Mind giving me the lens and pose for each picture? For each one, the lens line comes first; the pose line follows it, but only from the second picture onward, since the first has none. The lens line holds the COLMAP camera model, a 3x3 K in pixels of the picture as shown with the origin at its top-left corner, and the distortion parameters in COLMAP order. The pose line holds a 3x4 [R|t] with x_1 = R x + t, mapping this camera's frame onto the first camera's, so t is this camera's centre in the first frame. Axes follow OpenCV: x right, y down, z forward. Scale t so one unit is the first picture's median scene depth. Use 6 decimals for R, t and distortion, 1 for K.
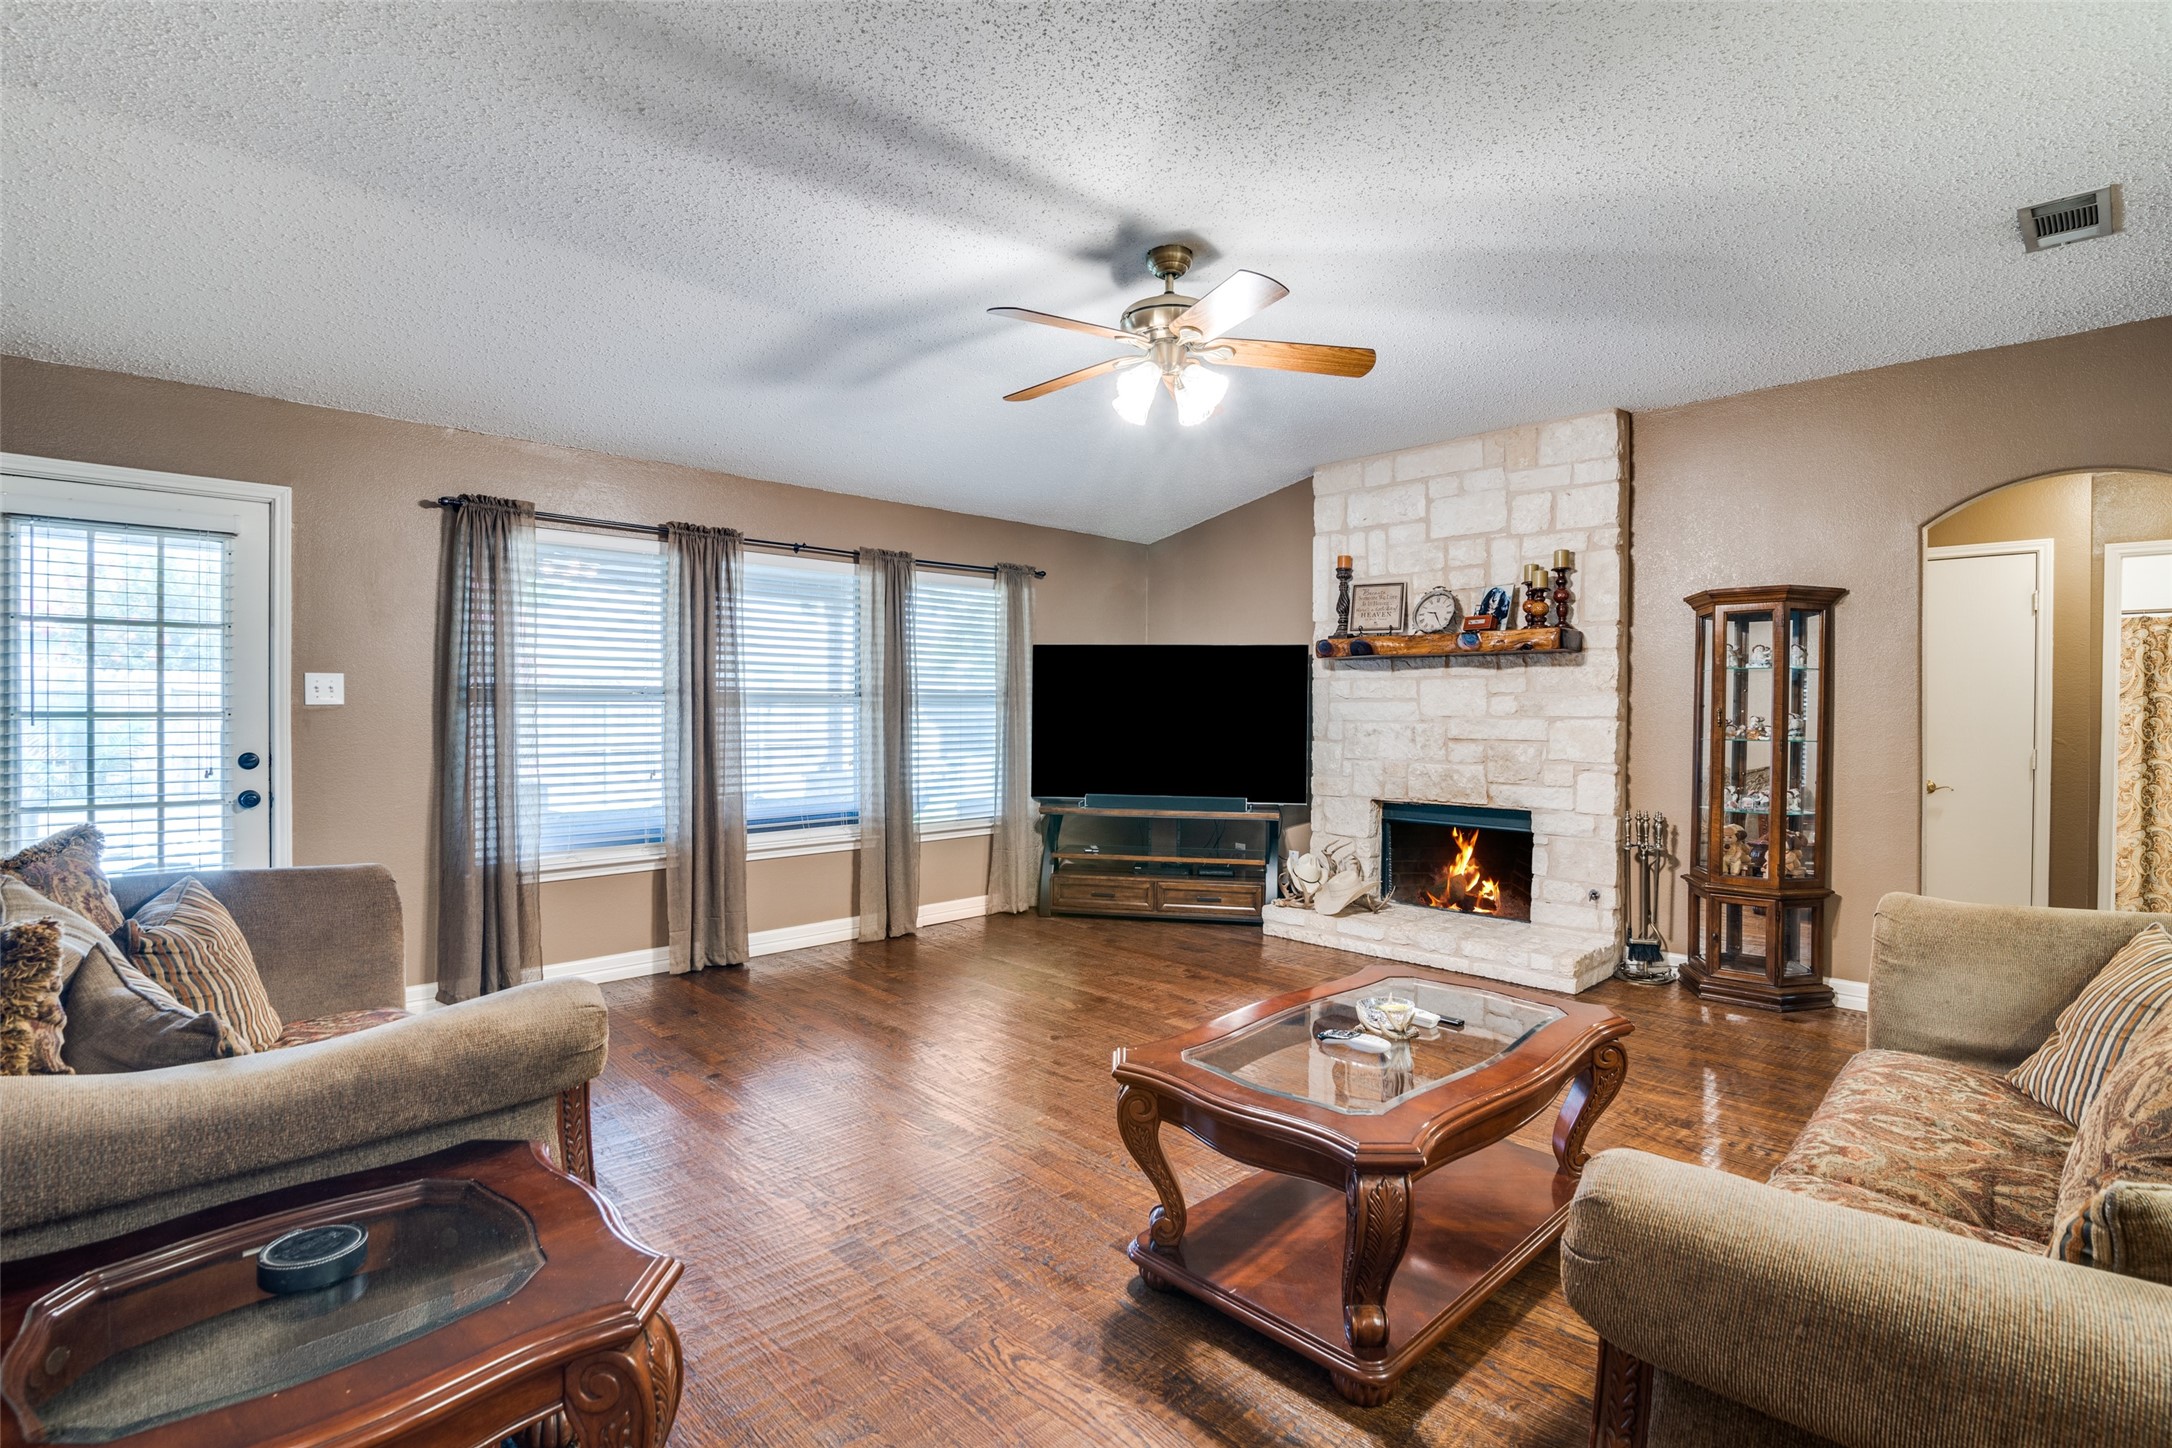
lens RADIAL K [[1045.8, 0, 1091.6], [0, 1045.8, 720.4], [0, 0, 1]] dist [-0.012623, -0.002140]
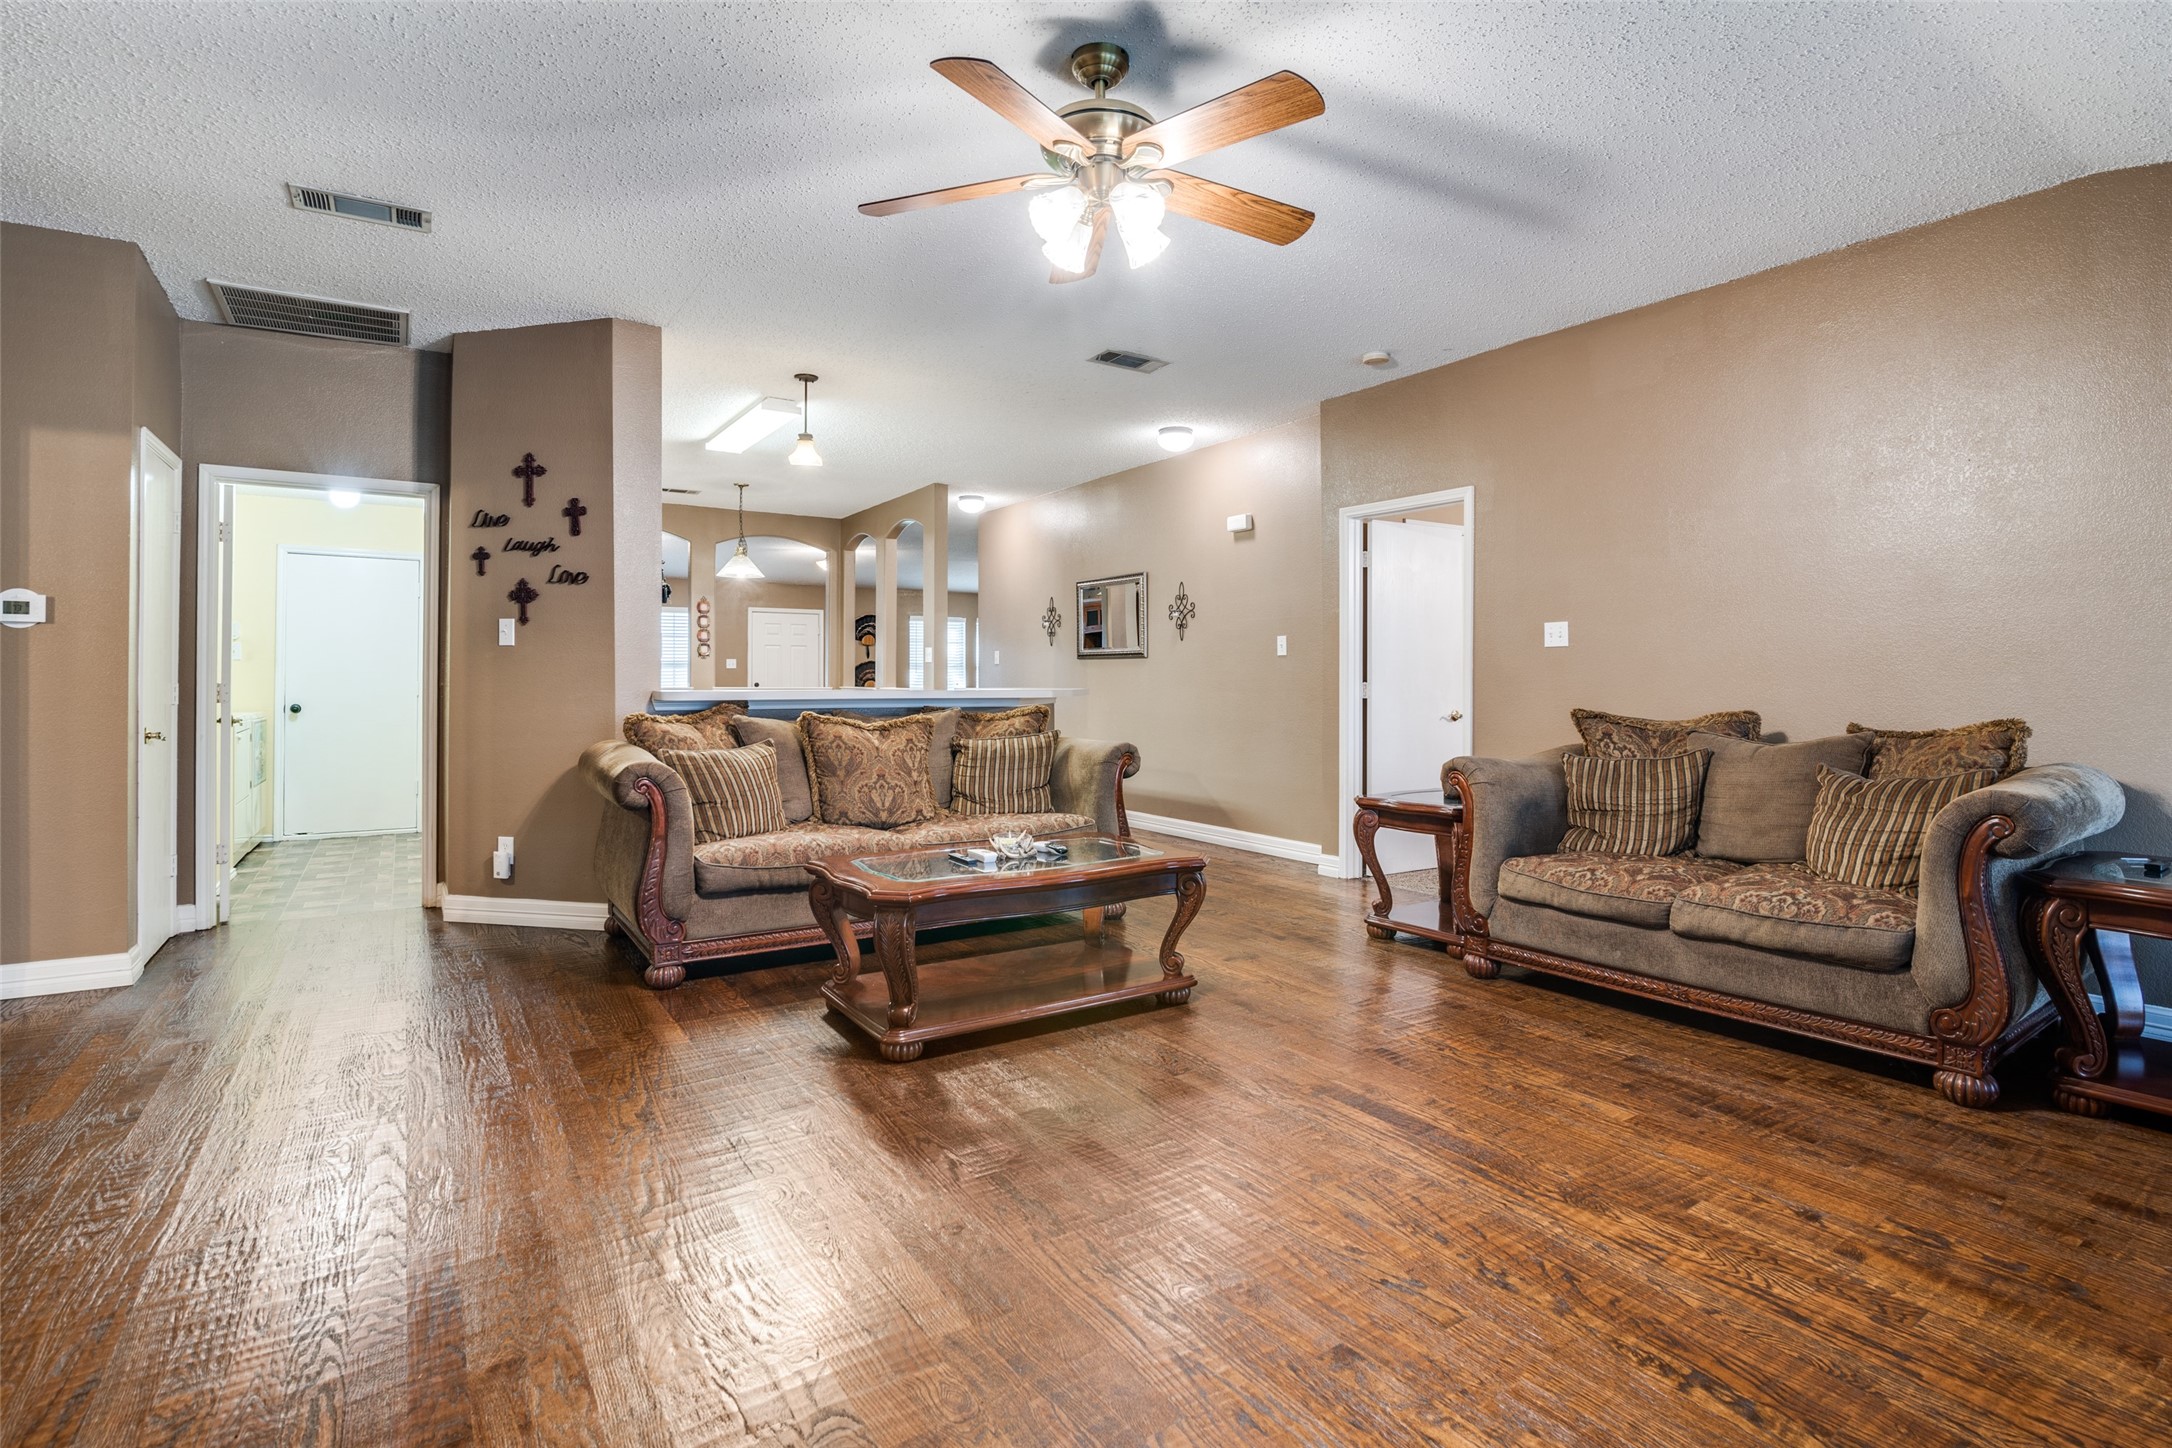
lens RADIAL K [[1045.8, 0, 1092.0], [0, 1045.8, 680.1], [0, 0, 1]] dist [-0.012623, -0.002140]
pose [[-0.984561, -0.003144, 0.175012, -0.037795], [-0.000882, 0.999915, 0.013000, 0.015981], [-0.175038, 0.012645, -0.984481, 1.117981]]
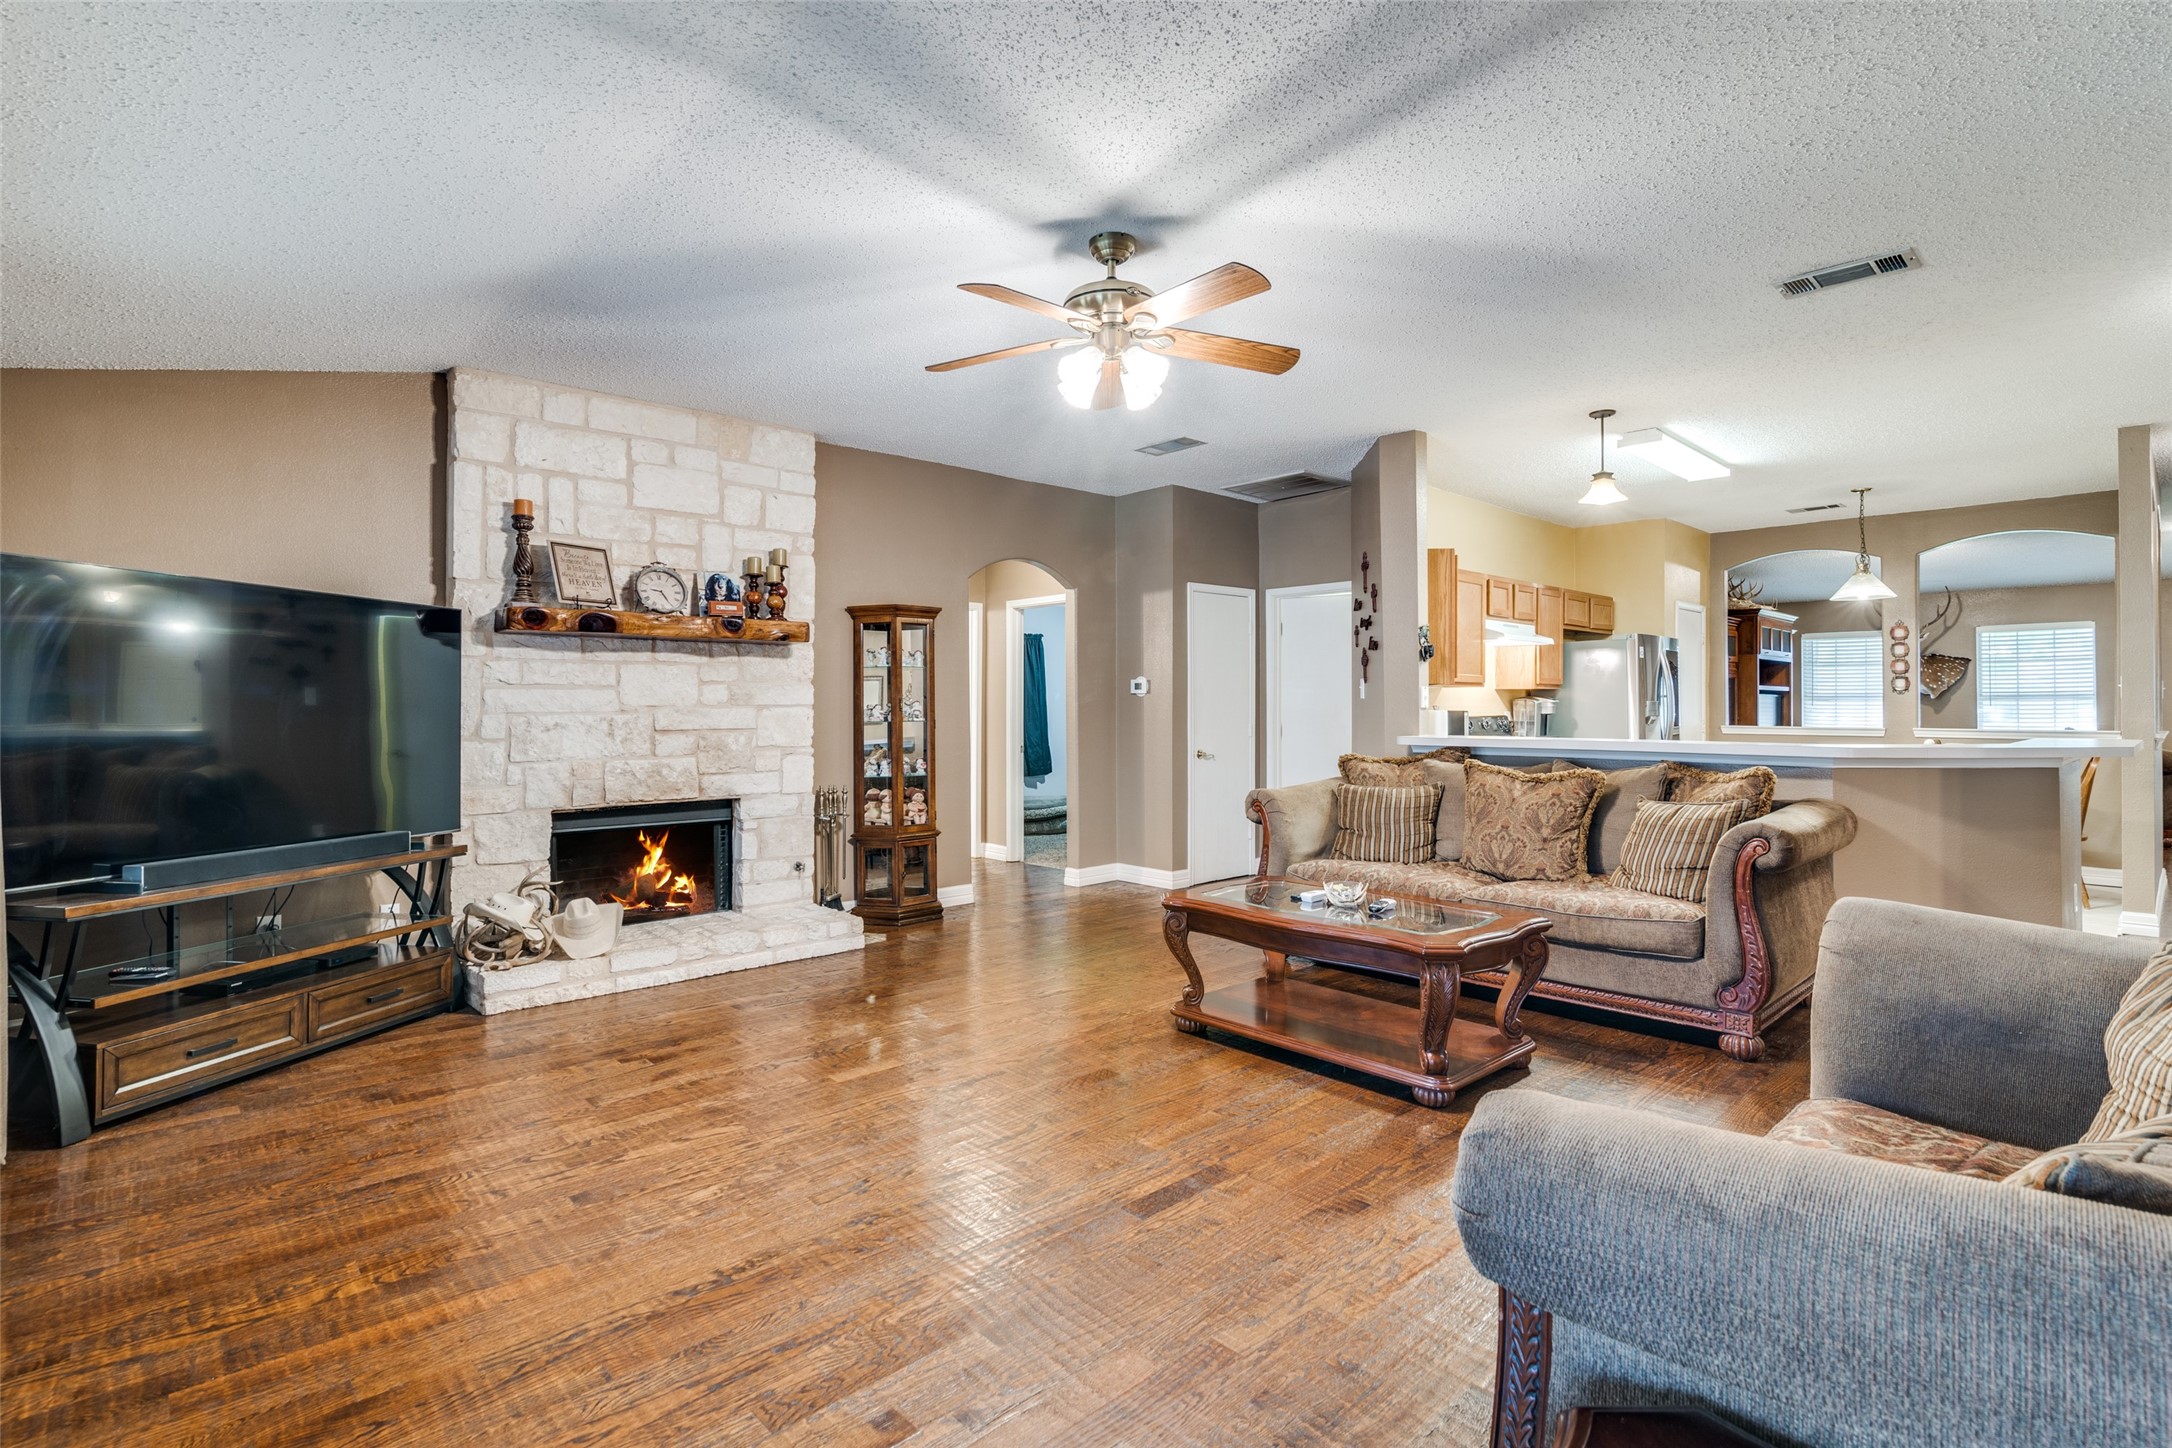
lens RADIAL K [[1045.8, 0, 1093.3], [0, 1045.8, 709.0], [0, 0, 1]] dist [-0.012623, -0.002140]
pose [[0.011977, -0.005964, 0.999910, -0.578855], [0.014677, 0.999876, 0.005788, -0.000886], [-0.999821, 0.014606, 0.012063, 0.626910]]
